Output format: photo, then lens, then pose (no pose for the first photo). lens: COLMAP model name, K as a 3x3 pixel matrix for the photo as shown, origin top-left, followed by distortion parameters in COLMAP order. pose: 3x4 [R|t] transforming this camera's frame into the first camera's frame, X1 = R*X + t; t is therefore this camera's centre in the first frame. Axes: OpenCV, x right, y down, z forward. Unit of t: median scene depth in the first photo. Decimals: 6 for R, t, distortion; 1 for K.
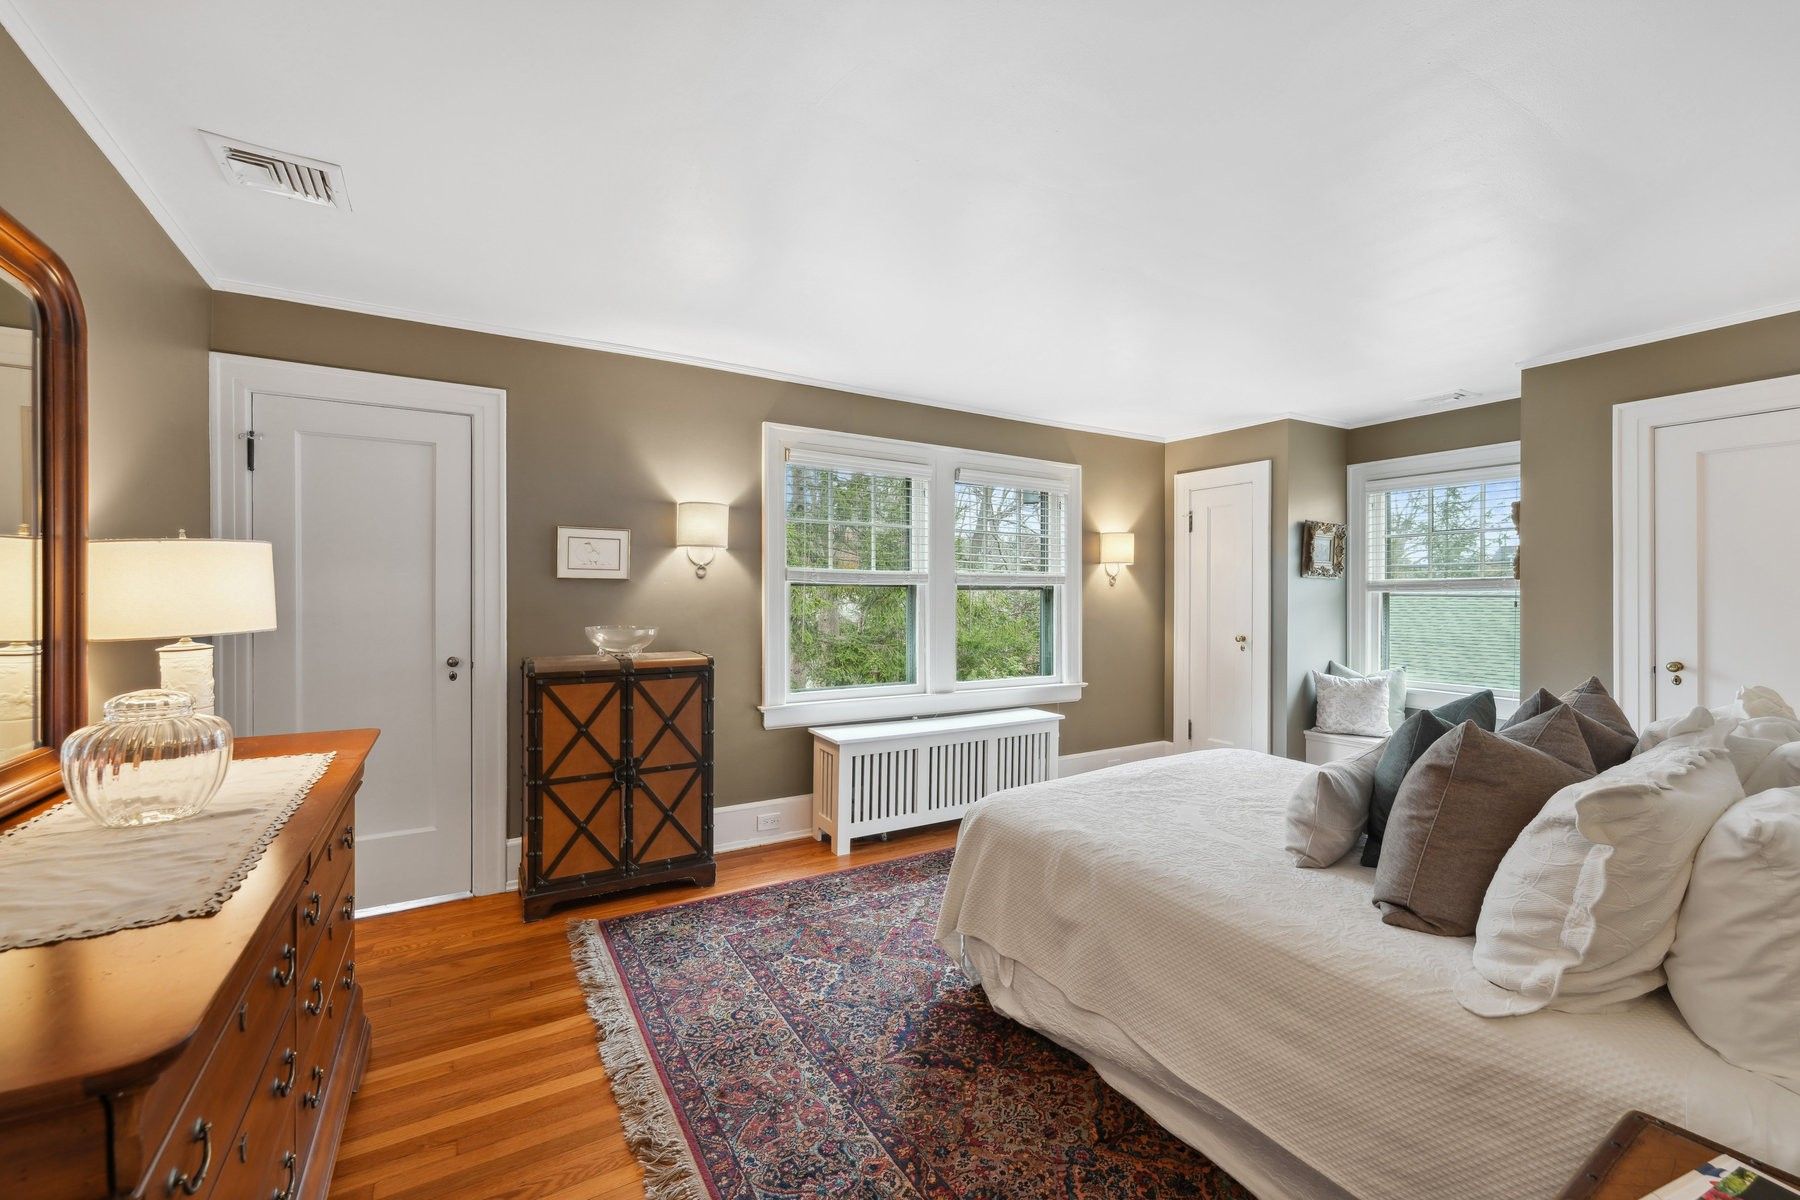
lens RADIAL K [[739.3, 0, 896.8], [0, 739.3, 599.8], [0, 0, 1]] dist [-0.002887, -0.000506]
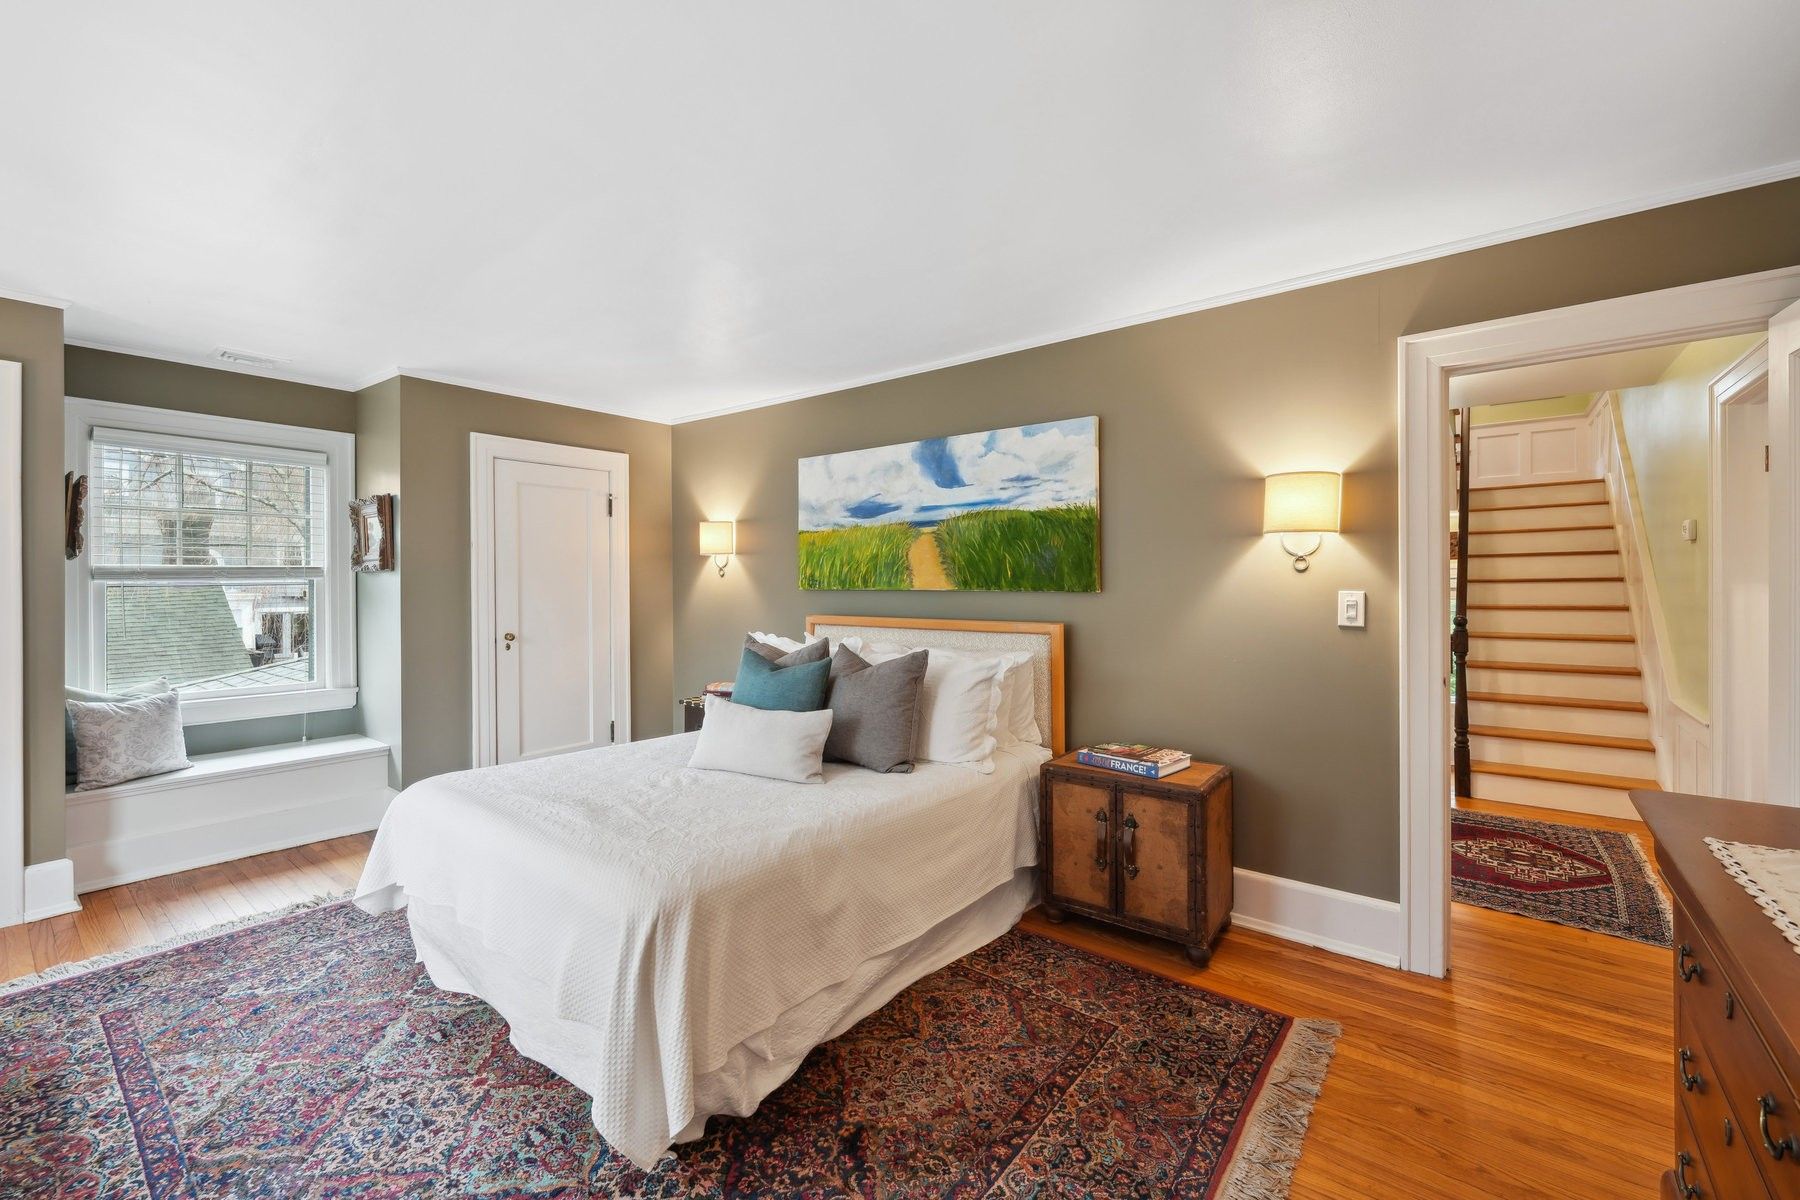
lens RADIAL K [[739.3, 0, 900.1], [0, 739.3, 585.7], [0, 0, 1]] dist [-0.002887, -0.000506]
pose [[-0.363232, -0.006690, 0.931675, -0.868094], [0.006944, 0.999927, 0.009887, -0.021670], [-0.931673, 0.010061, -0.363159, 1.495722]]
